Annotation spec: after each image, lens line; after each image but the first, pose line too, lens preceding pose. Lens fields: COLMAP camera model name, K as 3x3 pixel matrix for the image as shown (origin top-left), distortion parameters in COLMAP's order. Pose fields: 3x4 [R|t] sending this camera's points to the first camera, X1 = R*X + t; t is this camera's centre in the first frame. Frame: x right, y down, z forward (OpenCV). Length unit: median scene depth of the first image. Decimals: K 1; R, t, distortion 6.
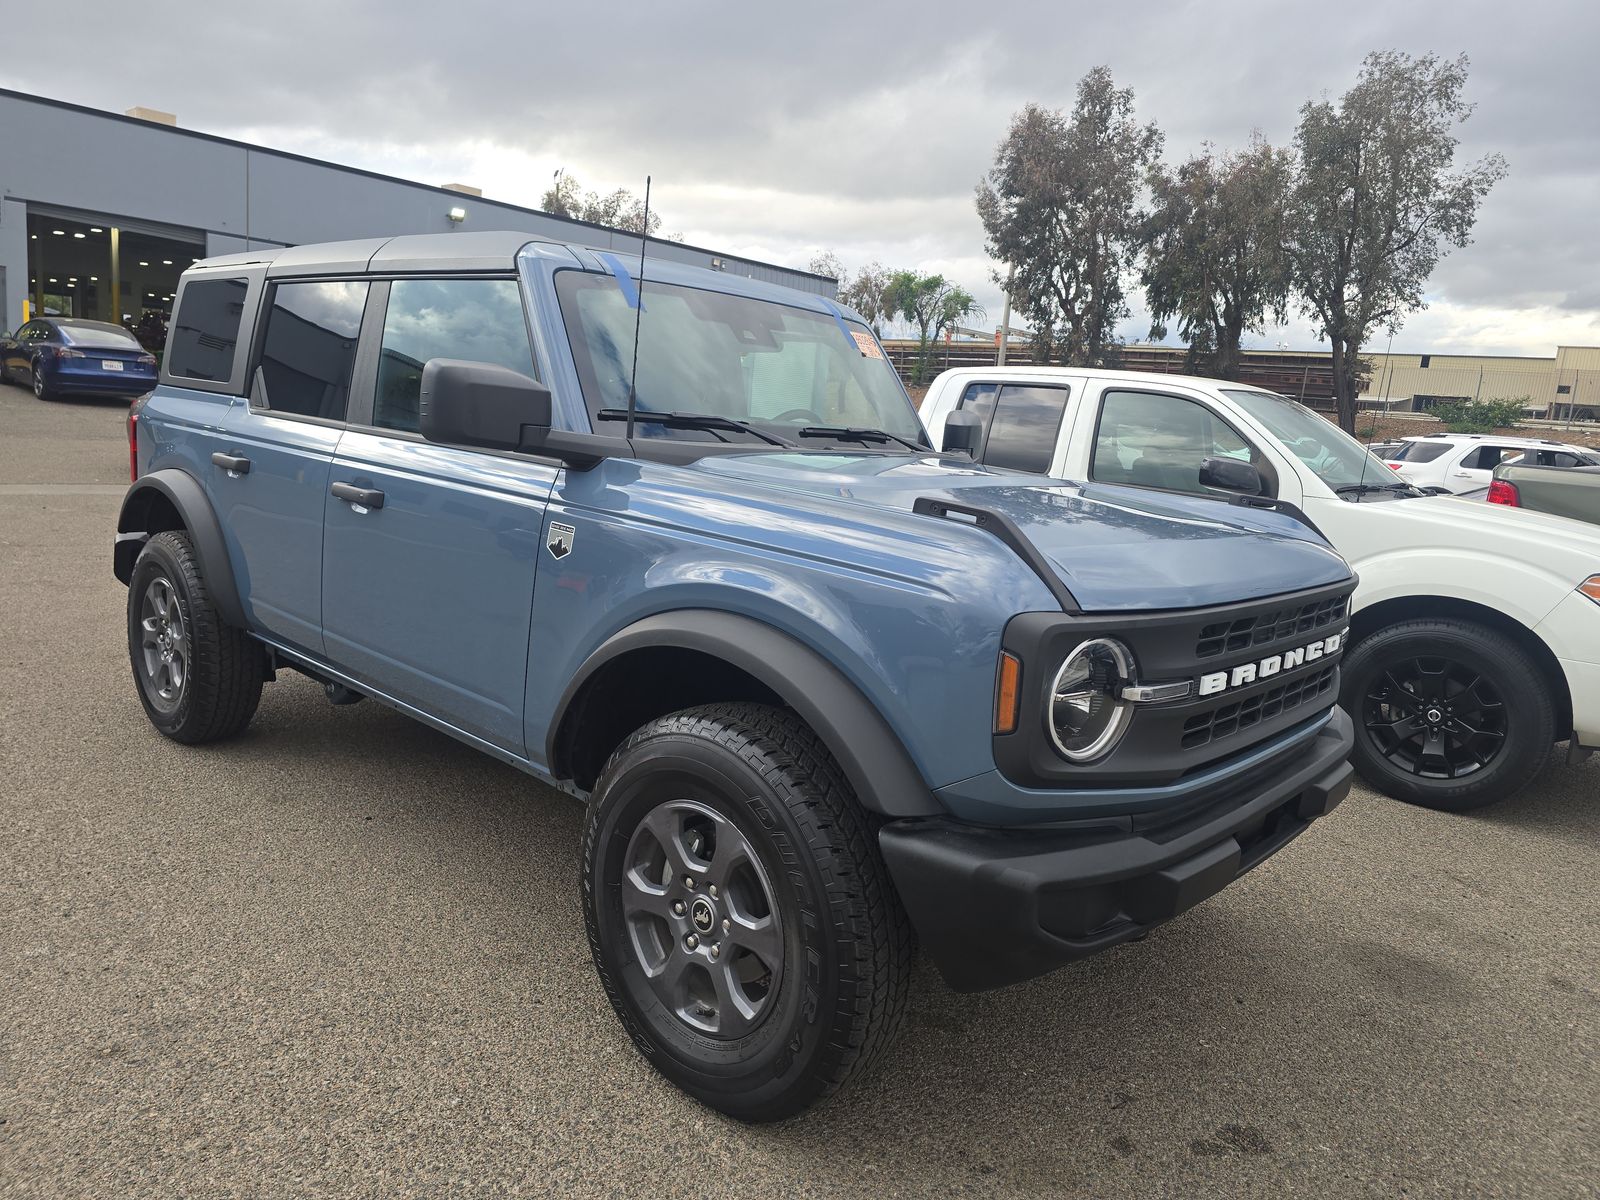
lens RADIAL K [[1069.5, 0, 798.4], [0, 1069.5, 579.4], [0, 0, 1]] dist [0.005112, 0.000725]
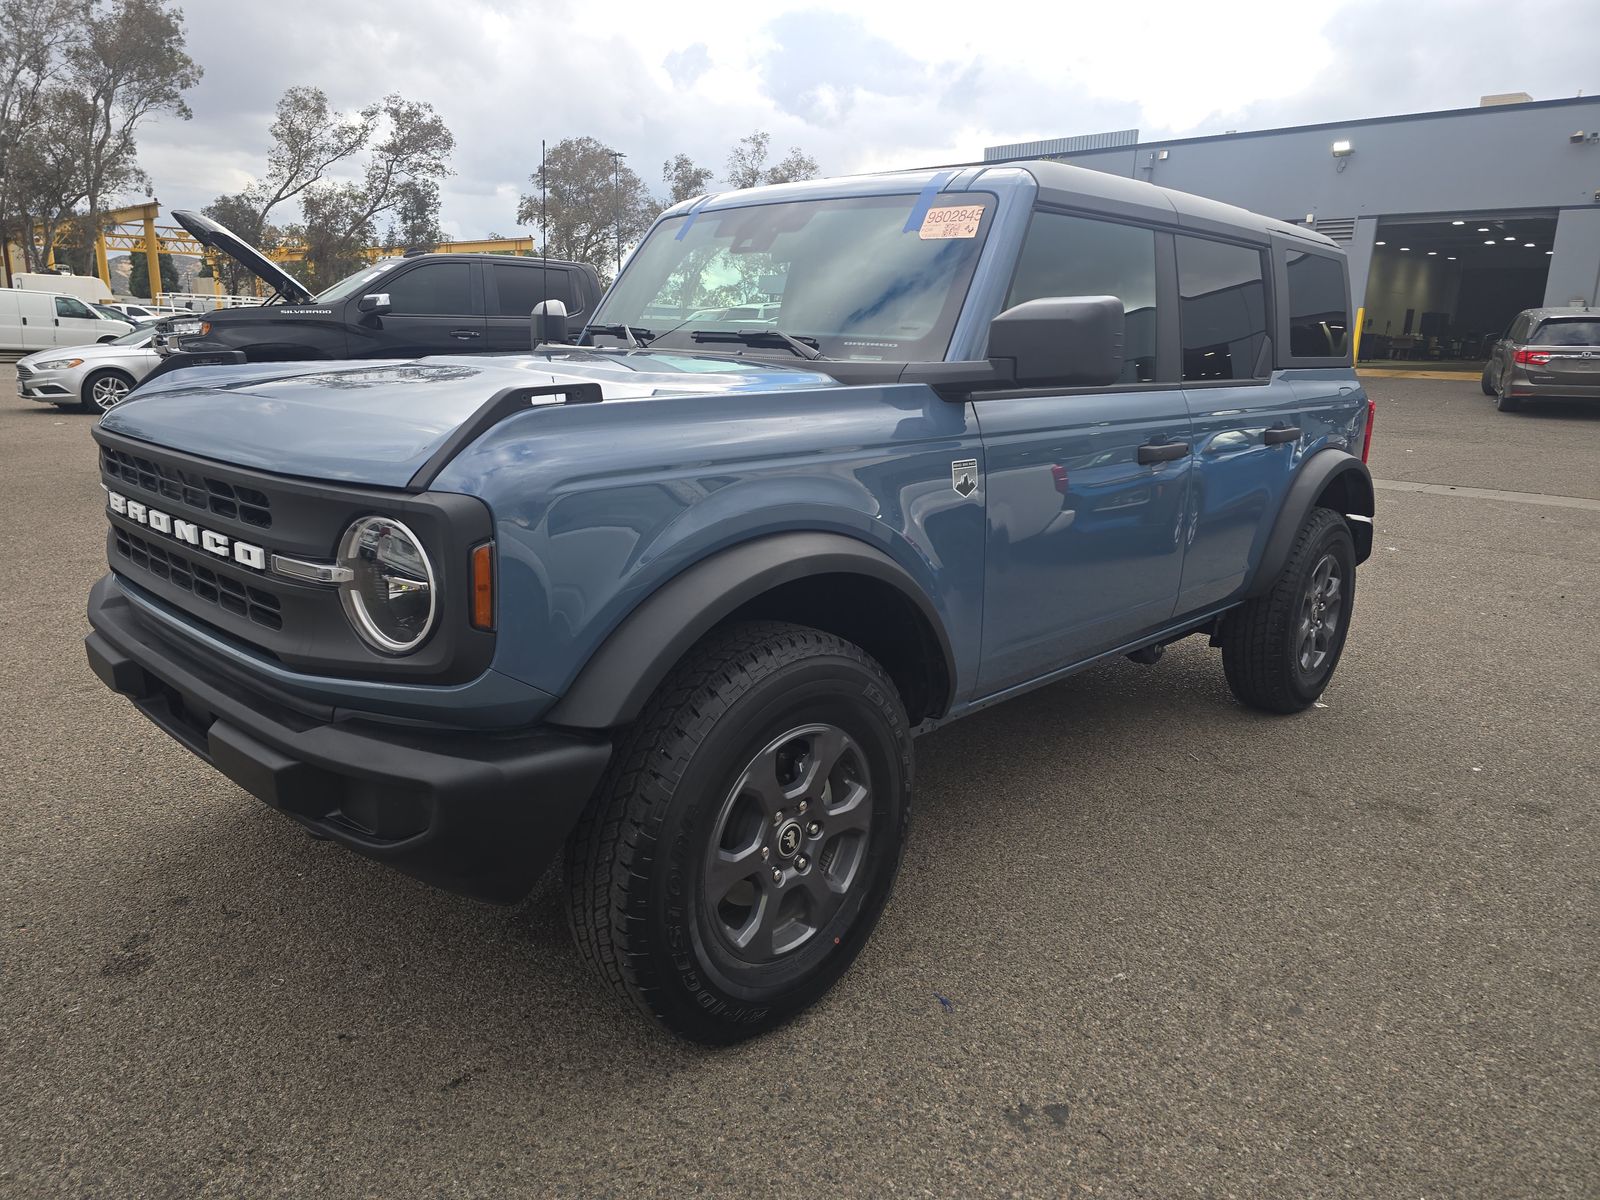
lens RADIAL K [[1069.5, 0, 798.4], [0, 1069.5, 579.4], [0, 0, 1]] dist [0.005112, 0.000725]
pose [[-0.004272, 0.142279, -0.989817, 0.067998], [-0.188581, 0.971952, 0.140525, -0.005440], [0.982048, 0.187261, 0.022679, 0.075538]]
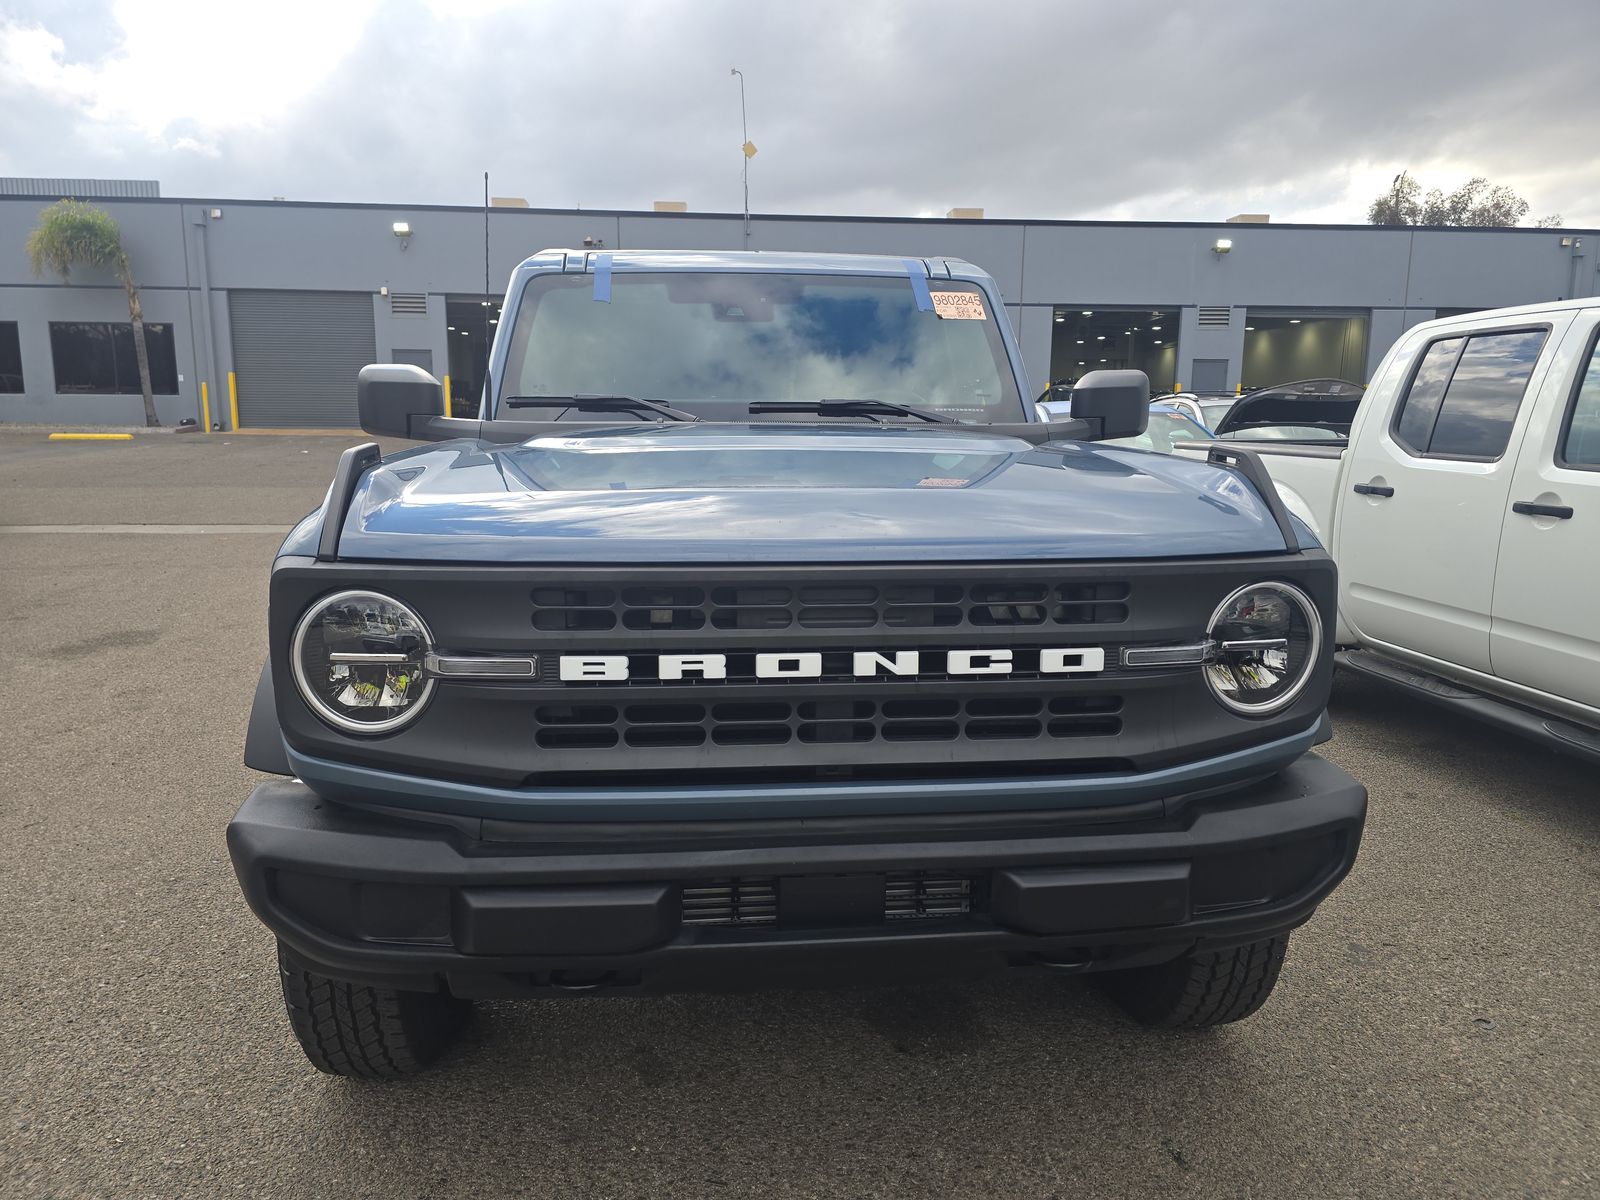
lens RADIAL K [[1071.6, 0, 802.3], [0, 1071.6, 598.9], [0, 0, 1]] dist [0.039958, -0.035311]
pose [[0.735921, 0.031668, -0.676327, 0.044759], [-0.049685, 0.998738, -0.007298, 0.002046], [0.675242, 0.038974, 0.736566, 0.024008]]
